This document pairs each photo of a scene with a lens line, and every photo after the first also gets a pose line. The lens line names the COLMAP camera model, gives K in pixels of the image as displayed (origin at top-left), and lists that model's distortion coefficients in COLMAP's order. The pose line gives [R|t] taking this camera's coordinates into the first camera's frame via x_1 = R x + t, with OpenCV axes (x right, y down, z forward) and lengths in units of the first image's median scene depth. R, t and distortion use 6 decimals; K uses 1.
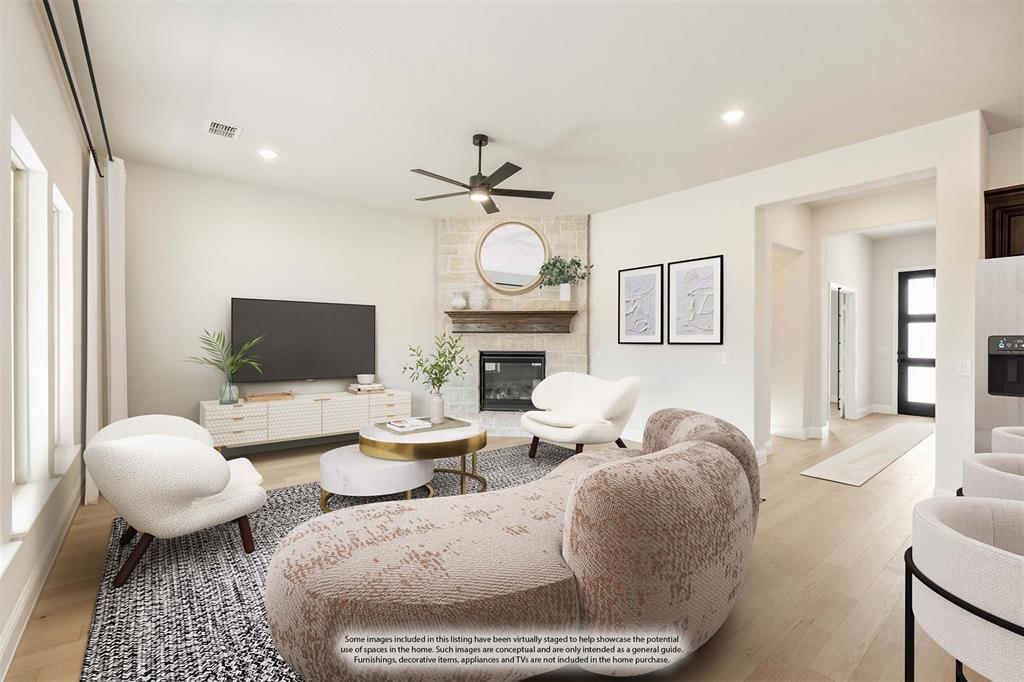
lens RADIAL K [[437.0, 0, 512.0], [0, 437.0, 341.0], [0, 0, 1]] dist [0.002500, 0.000308]
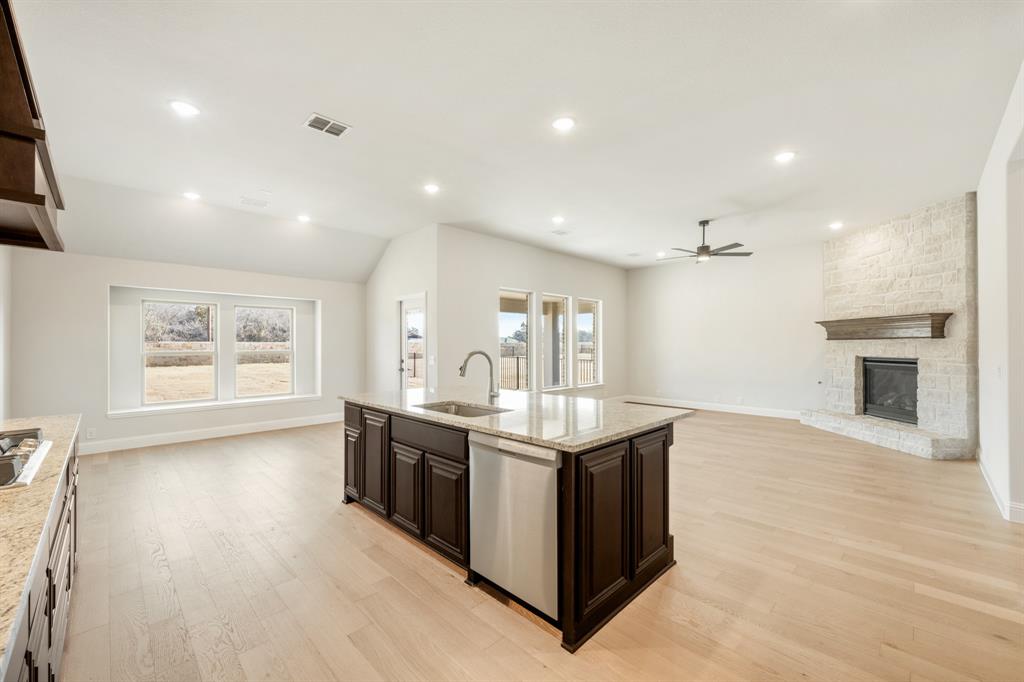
lens RADIAL K [[409.8, 0, 512.0], [0, 409.8, 341.0], [0, 0, 1]] dist [-0.002131, -0.000258]
pose [[0.091210, -0.012123, -0.995758, 0.855708], [-0.010270, 0.999861, -0.013114, 0.006487], [0.995779, 0.011422, 0.091073, 0.086538]]
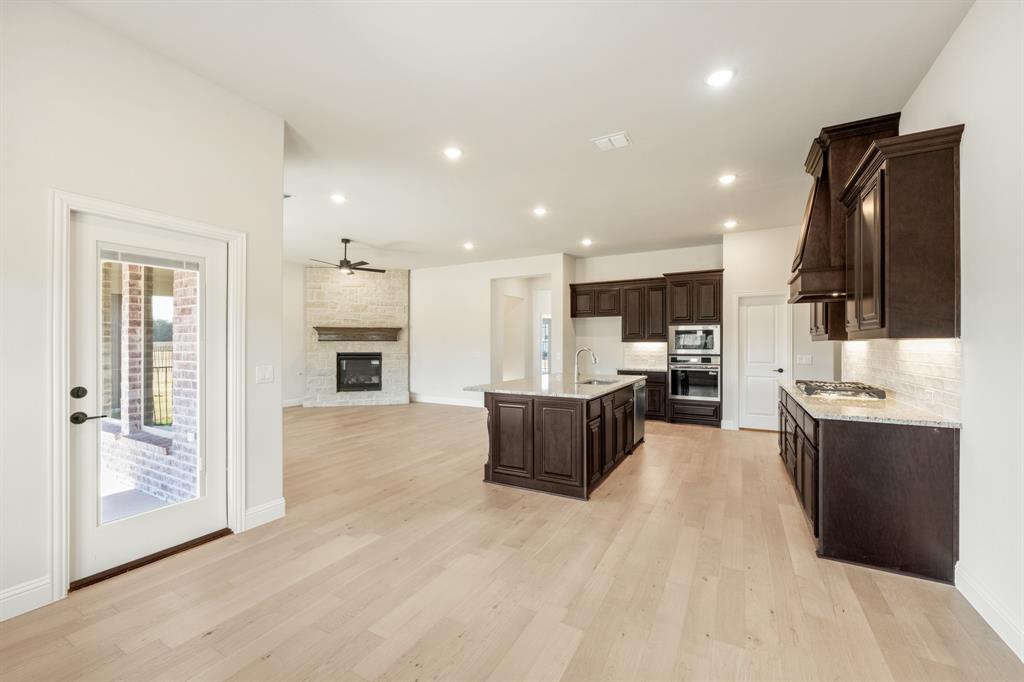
lens RADIAL K [[409.8, 0, 512.0], [0, 409.8, 341.0], [0, 0, 1]] dist [-0.002131, -0.000258]
pose [[0.929417, 0.004135, 0.369008, -0.033973], [0.003439, 0.999797, -0.019865, 0.012725], [-0.369015, 0.019732, 0.929214, -0.581947]]
